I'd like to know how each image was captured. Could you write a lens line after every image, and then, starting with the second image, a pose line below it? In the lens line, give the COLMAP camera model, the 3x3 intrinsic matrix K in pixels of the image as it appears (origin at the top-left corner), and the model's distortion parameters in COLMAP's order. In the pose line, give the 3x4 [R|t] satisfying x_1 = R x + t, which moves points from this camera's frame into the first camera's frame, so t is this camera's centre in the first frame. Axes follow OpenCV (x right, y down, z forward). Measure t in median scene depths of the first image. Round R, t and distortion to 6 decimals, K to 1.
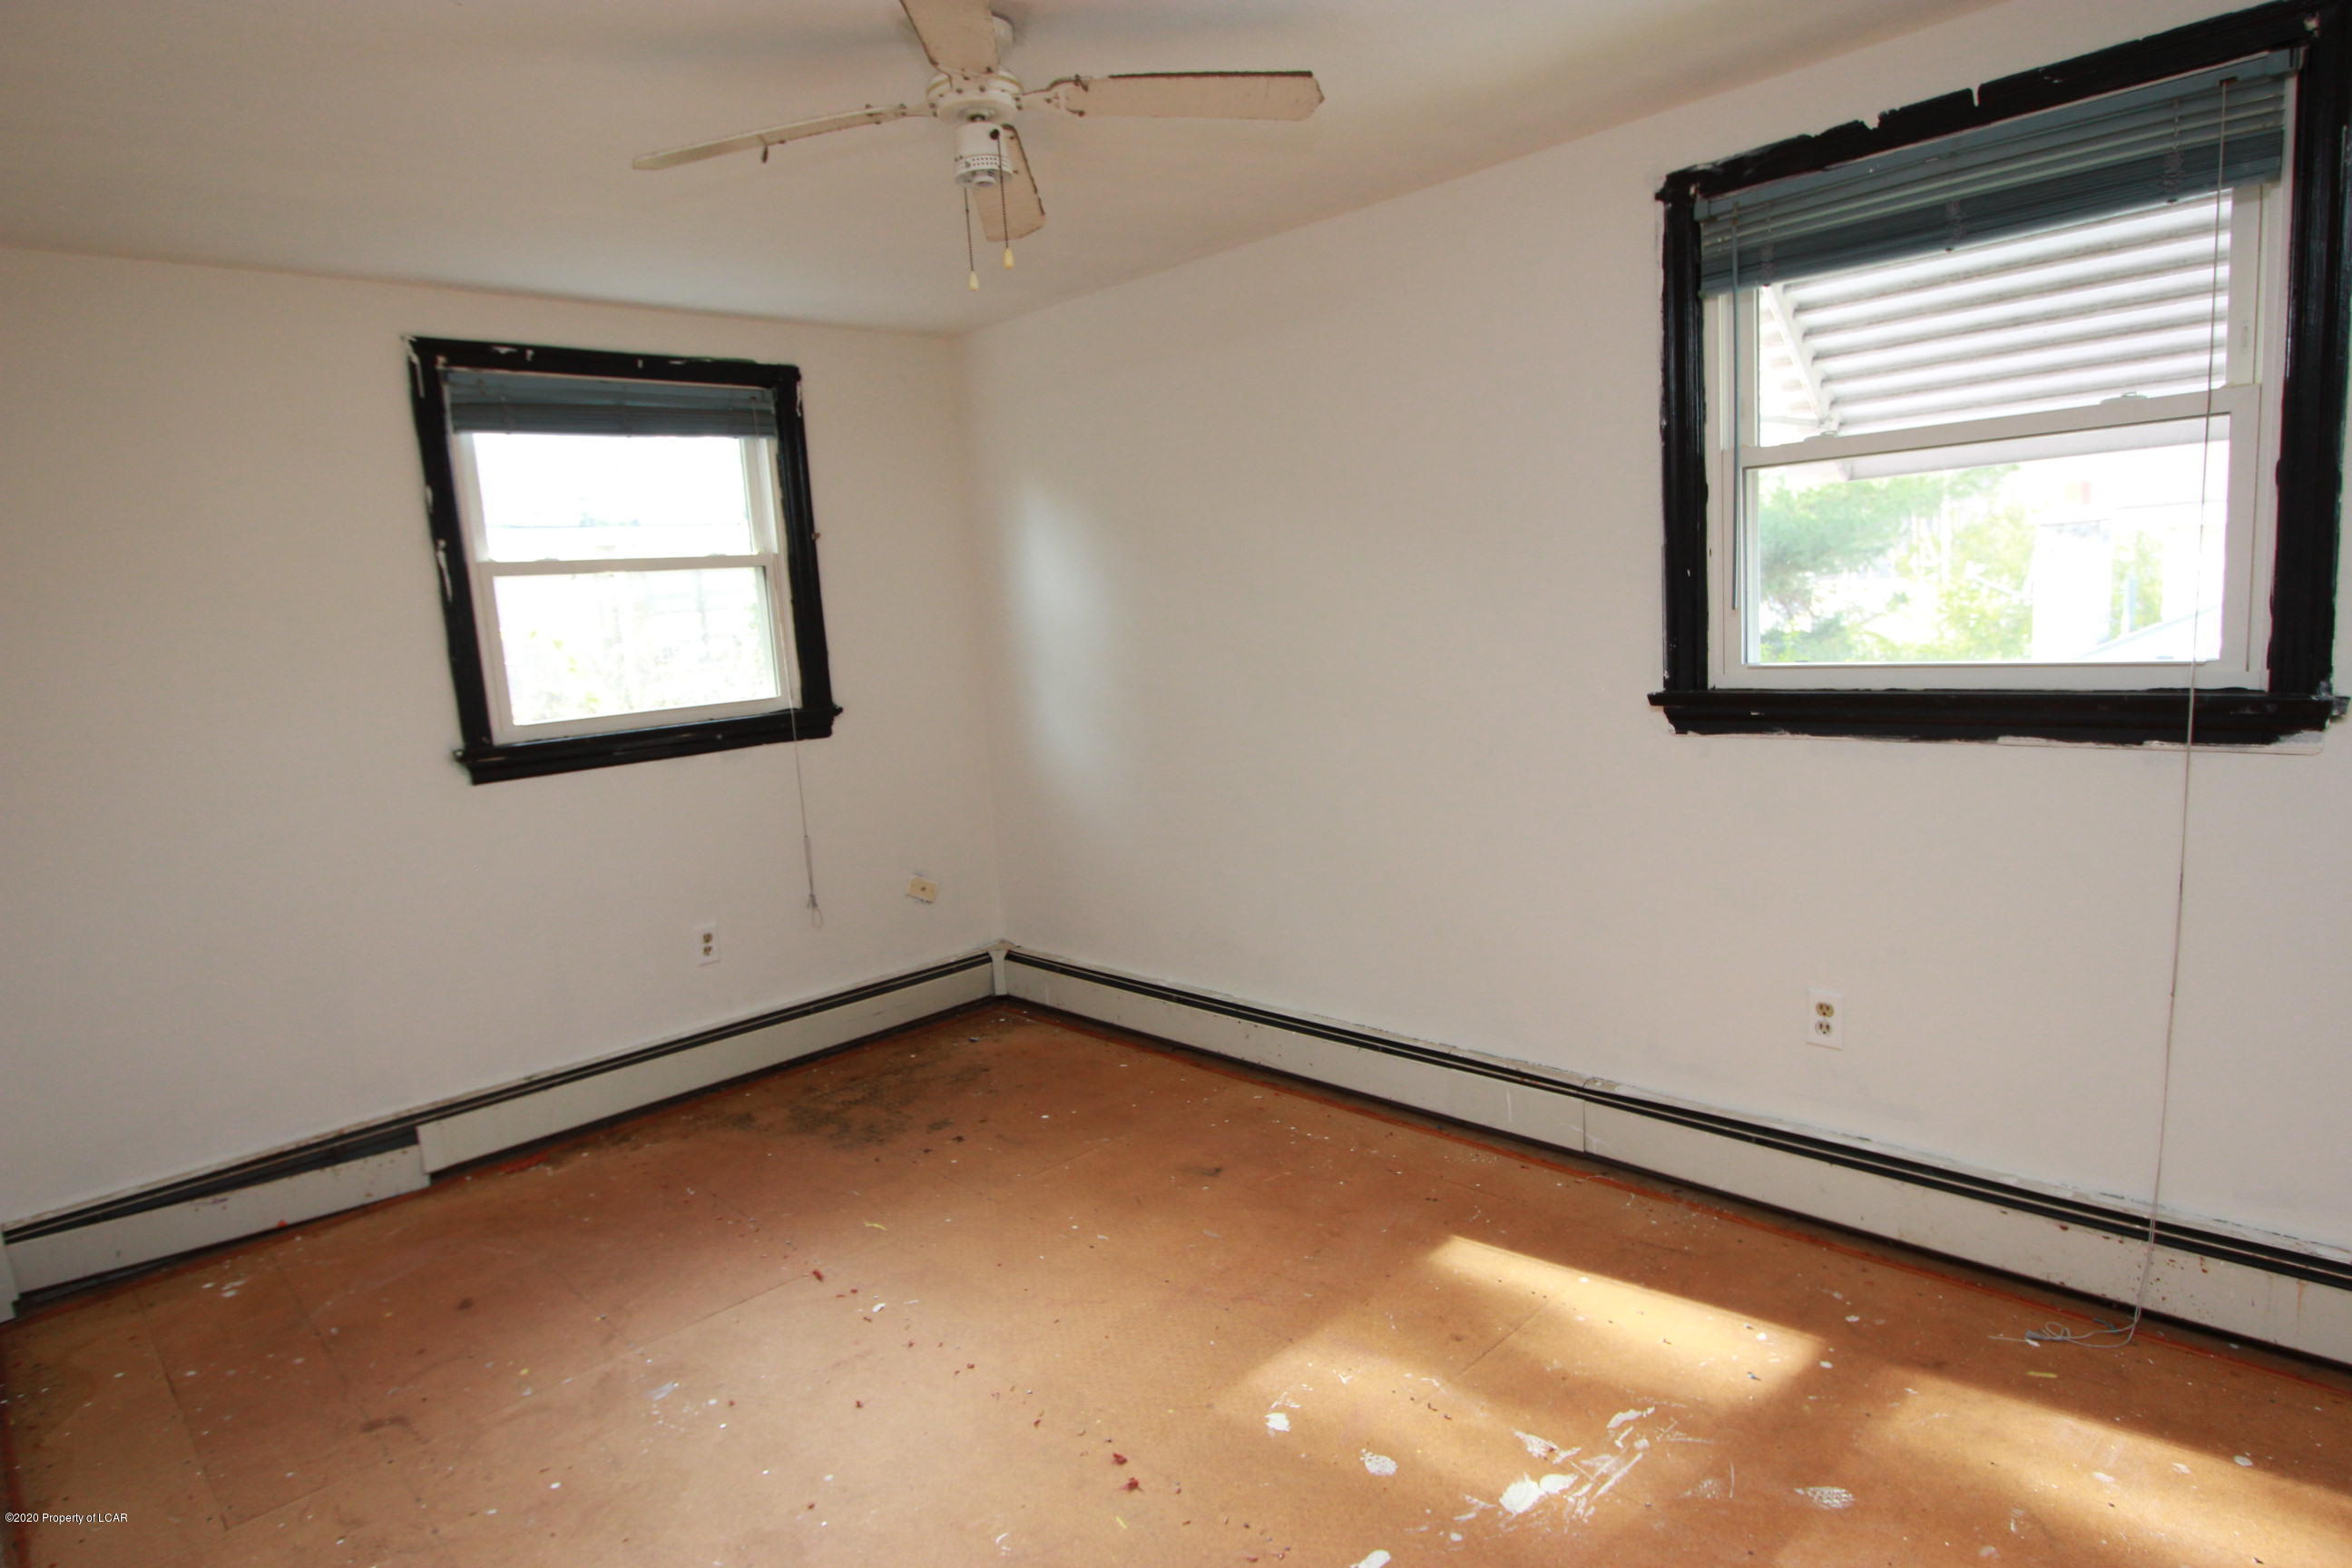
lens RADIAL K [[1320.0, 0, 1175.6], [0, 1320.0, 790.1], [0, 0, 1]] dist [-0.012899, 0.004008]
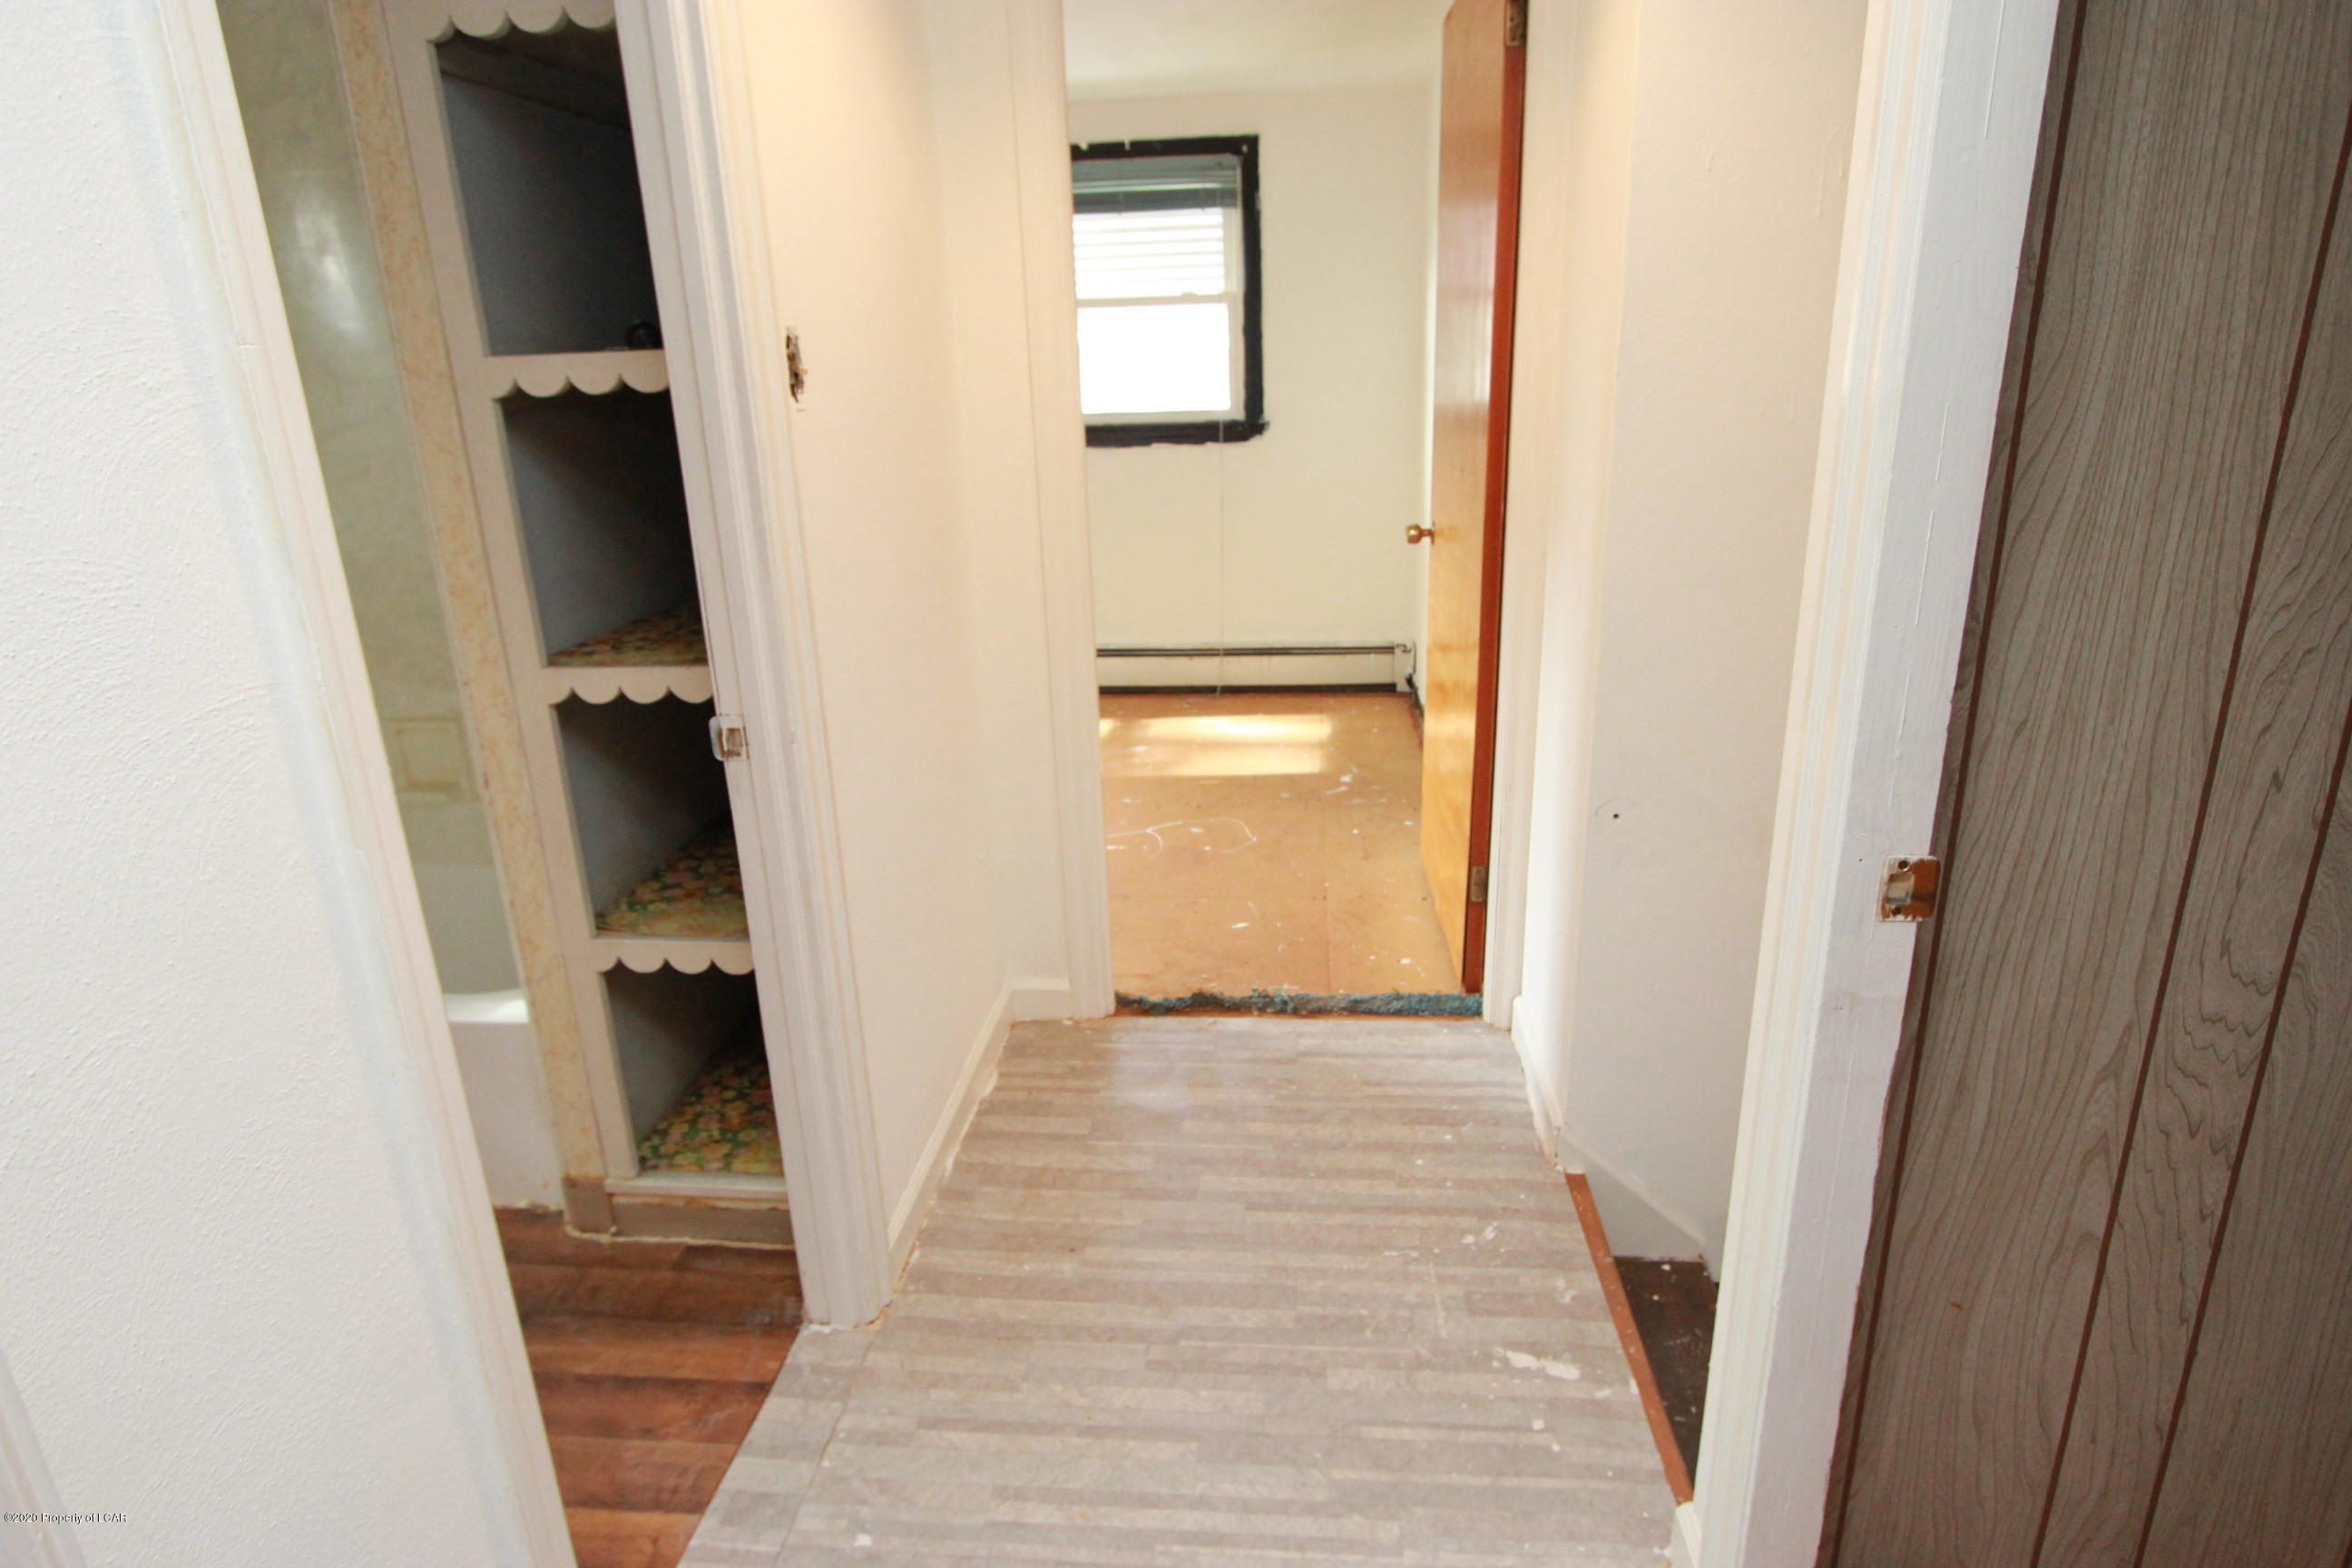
lens RADIAL K [[1320.0, 0, 1175.6], [0, 1320.0, 790.1], [0, 0, 1]] dist [-0.012899, 0.004008]
pose [[0.766770, -0.170427, 0.618885, -0.799103], [0.080447, 0.982024, 0.170757, 0.149351], [-0.636861, -0.081144, 0.766697, -0.767535]]
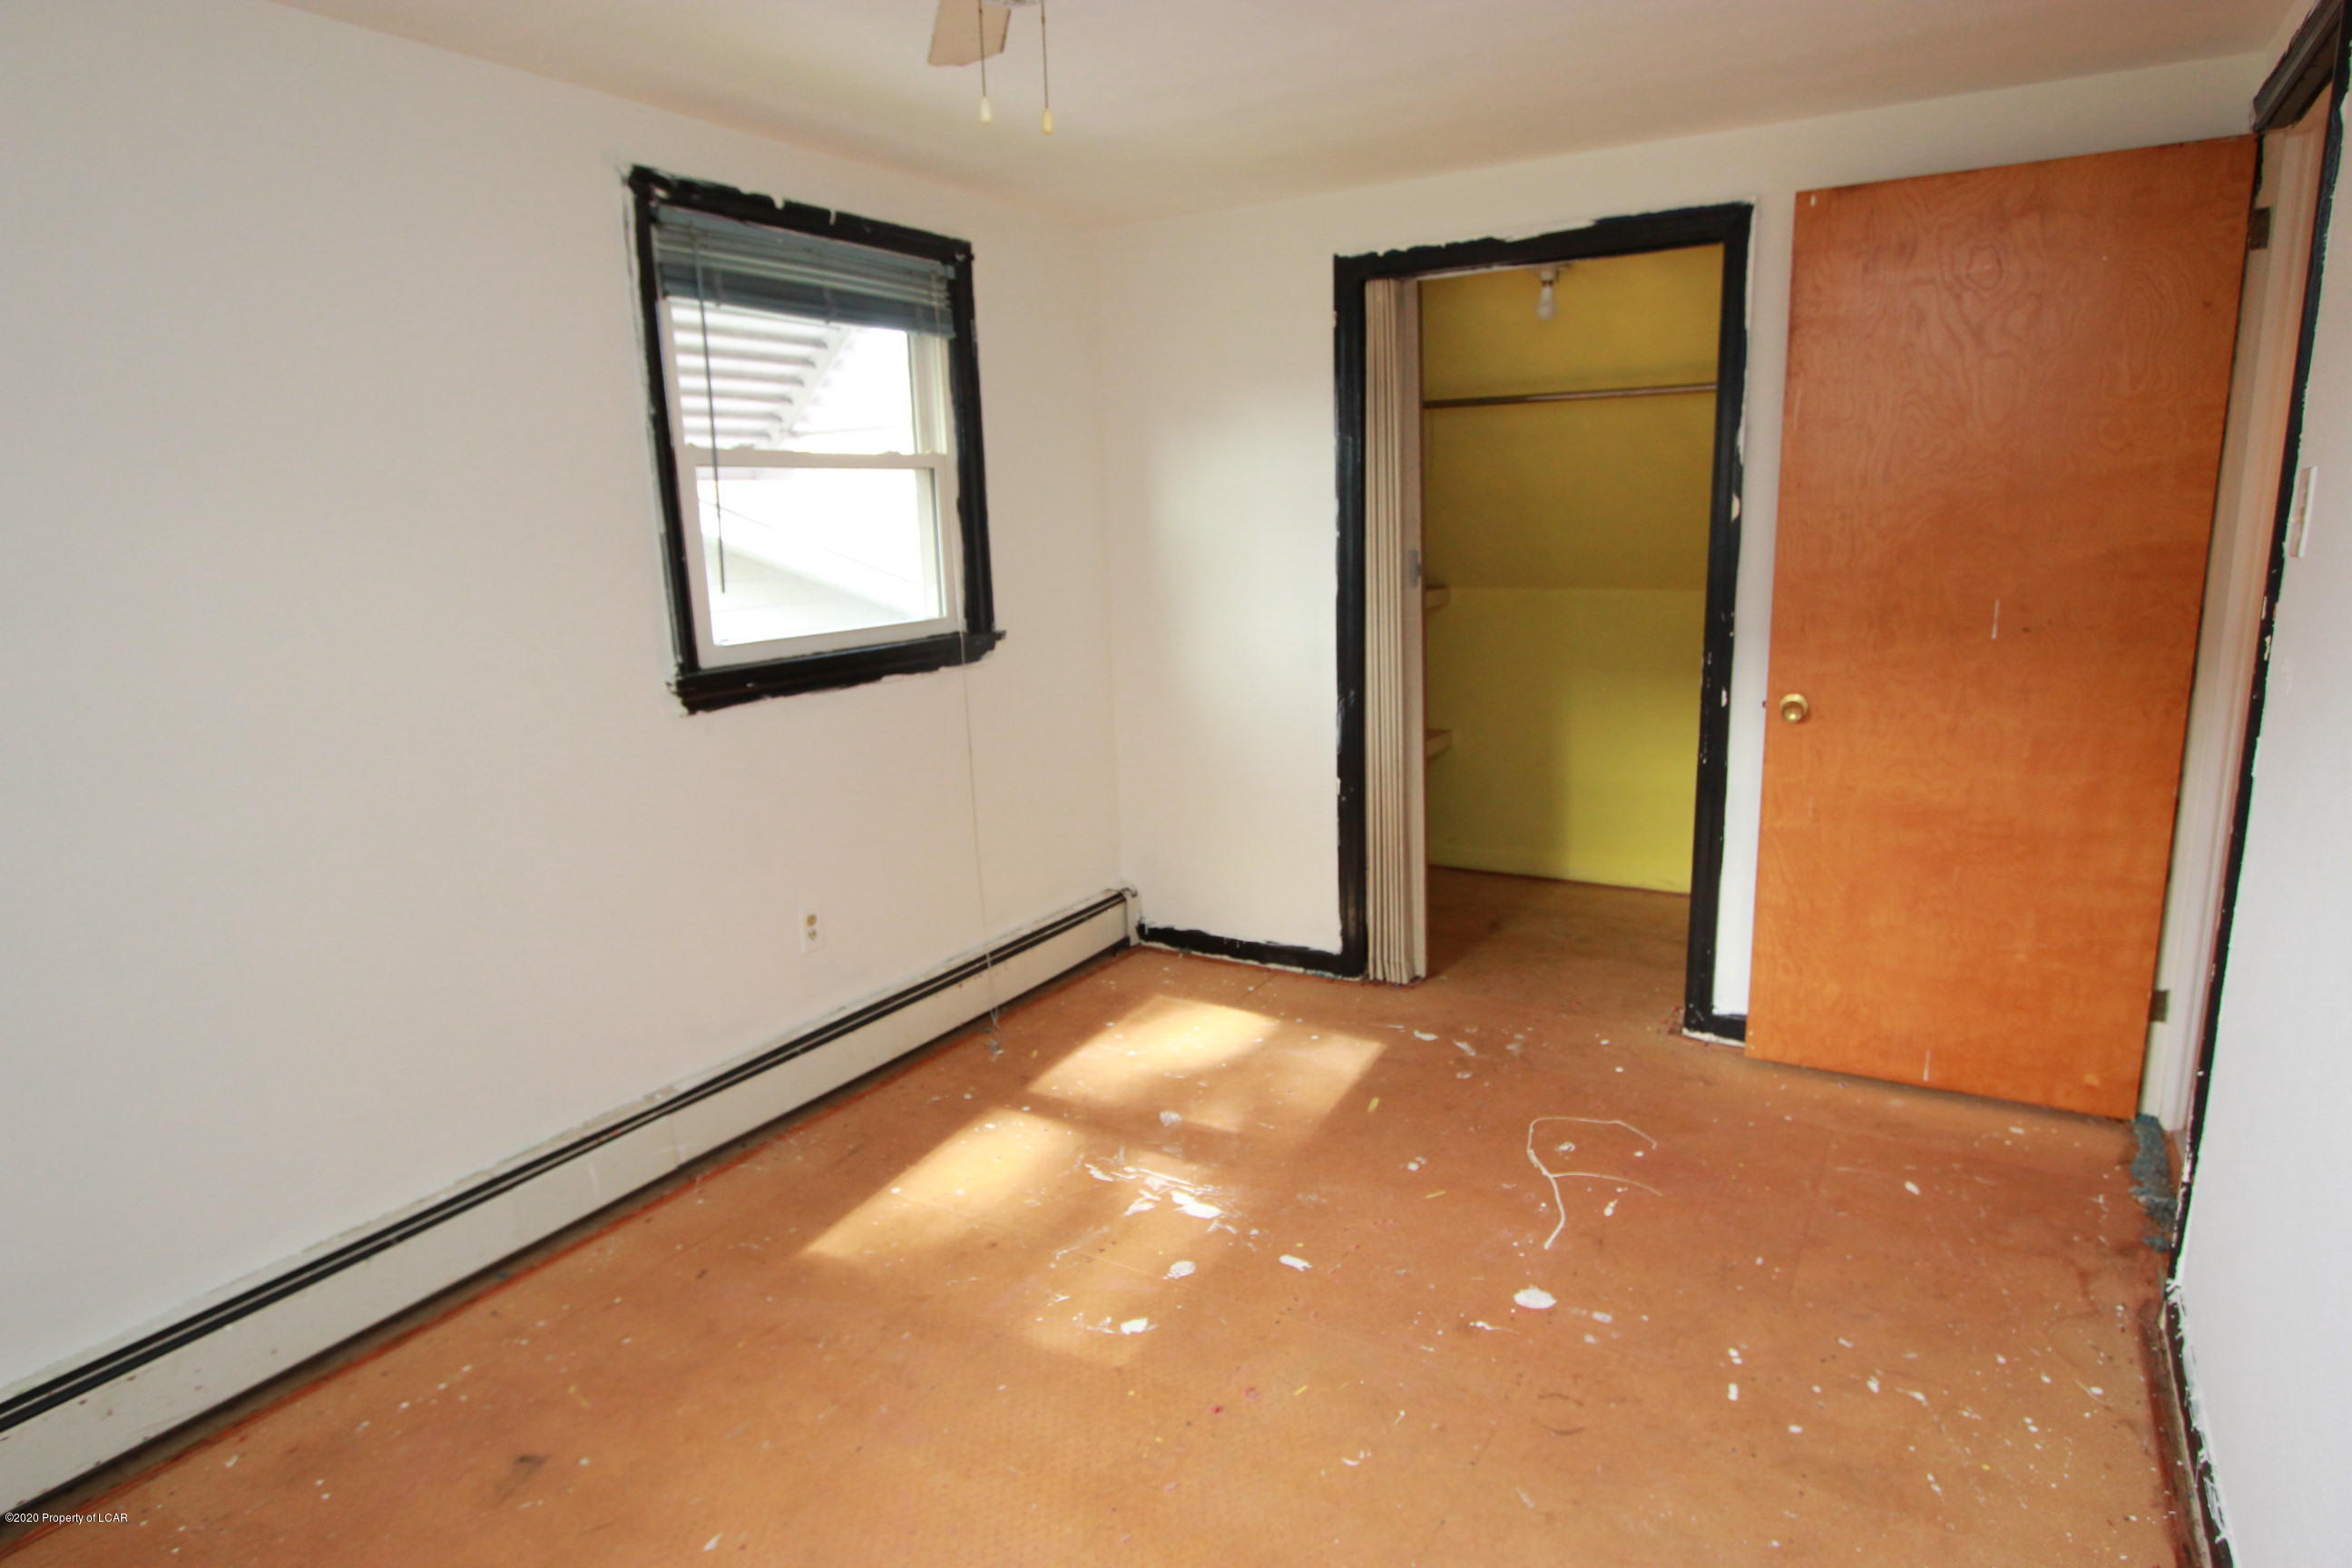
lens RADIAL K [[1320.0, 0, 1175.6], [0, 1320.0, 790.1], [0, 0, 1]] dist [-0.012899, 0.004008]
pose [[-0.236995, -0.133596, 0.962281, -0.807648], [0.183078, 0.966612, 0.179287, -0.116070], [-0.954105, 0.218663, -0.204623, 0.971472]]
